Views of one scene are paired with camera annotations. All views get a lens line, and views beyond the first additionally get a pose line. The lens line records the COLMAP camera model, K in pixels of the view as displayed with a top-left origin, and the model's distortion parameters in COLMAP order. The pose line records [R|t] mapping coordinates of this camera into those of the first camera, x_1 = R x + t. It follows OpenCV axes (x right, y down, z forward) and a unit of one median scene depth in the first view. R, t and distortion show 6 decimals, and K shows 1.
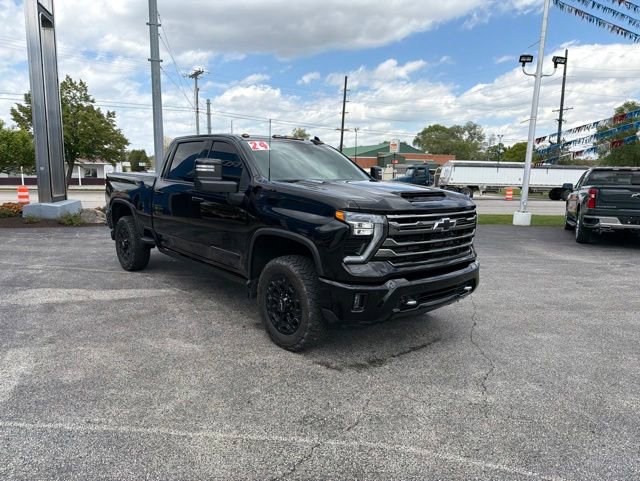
lens RADIAL K [[448.9, 0, 316.1], [0, 448.9, 242.3], [0, 0, 1]] dist [0.039857, -0.052540]
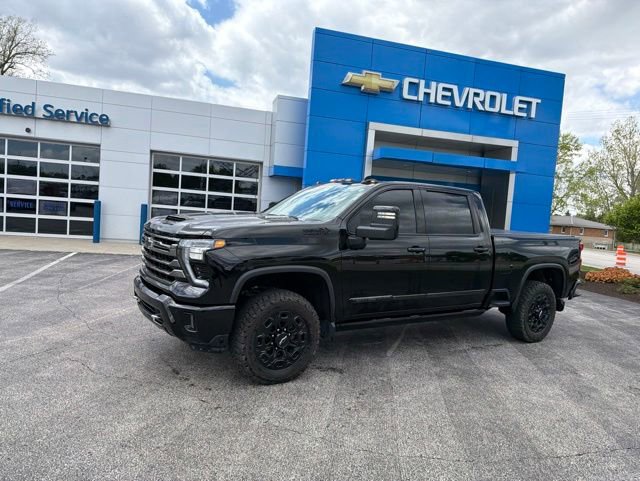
lens RADIAL K [[447.0, 0, 318.0], [0, 447.0, 239.9], [0, 0, 1]] dist [0.045826, -0.057265]
pose [[-0.146494, 0.025486, -0.988883, 1.105319], [-0.223000, 0.973085, 0.058114, -0.169912], [0.963748, 0.229034, -0.136868, 1.284627]]
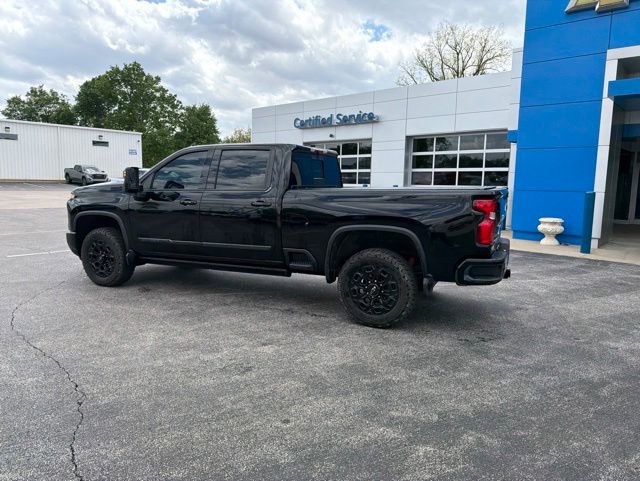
lens RADIAL K [[447.0, 0, 316.8], [0, 447.0, 237.8], [0, 0, 1]] dist [0.045826, -0.057265]
pose [[-0.912318, 0.016439, -0.409152, 0.221384], [-0.095411, 0.963157, 0.251445, -0.387765], [0.398211, 0.268436, -0.877138, 2.604985]]
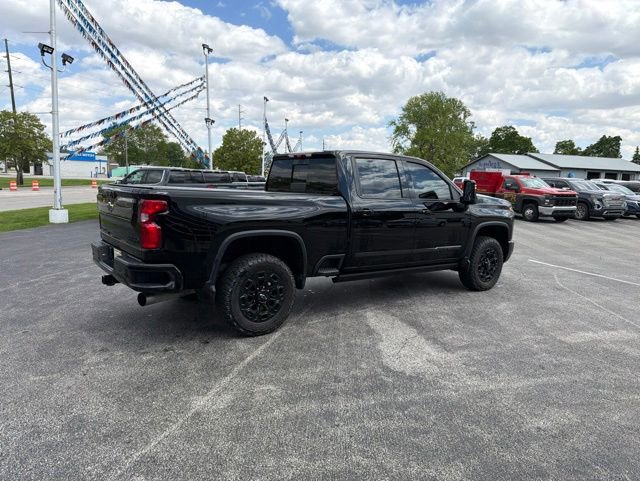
lens RADIAL K [[448.9, 0, 314.9], [0, 448.9, 241.8], [0, 0, 1]] dist [0.039857, -0.052540]
pose [[0.075348, -0.152281, 0.985461, -1.588164], [0.120179, 0.982453, 0.142628, -0.241162], [-0.989889, 0.107685, 0.092327, 1.289960]]
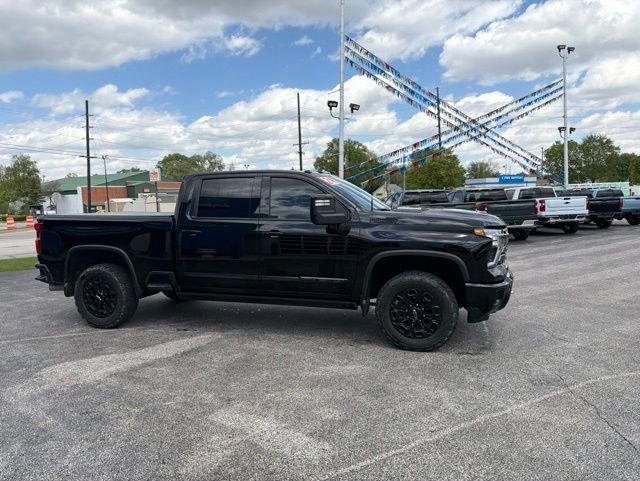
lens RADIAL K [[448.9, 0, 316.1], [0, 448.9, 239.9], [0, 0, 1]] dist [0.039857, -0.052540]
pose [[0.845817, -0.087849, 0.526190, -0.779102], [0.122213, 0.992025, -0.030827, -0.042002], [-0.519285, 0.090381, 0.849808, 0.098252]]
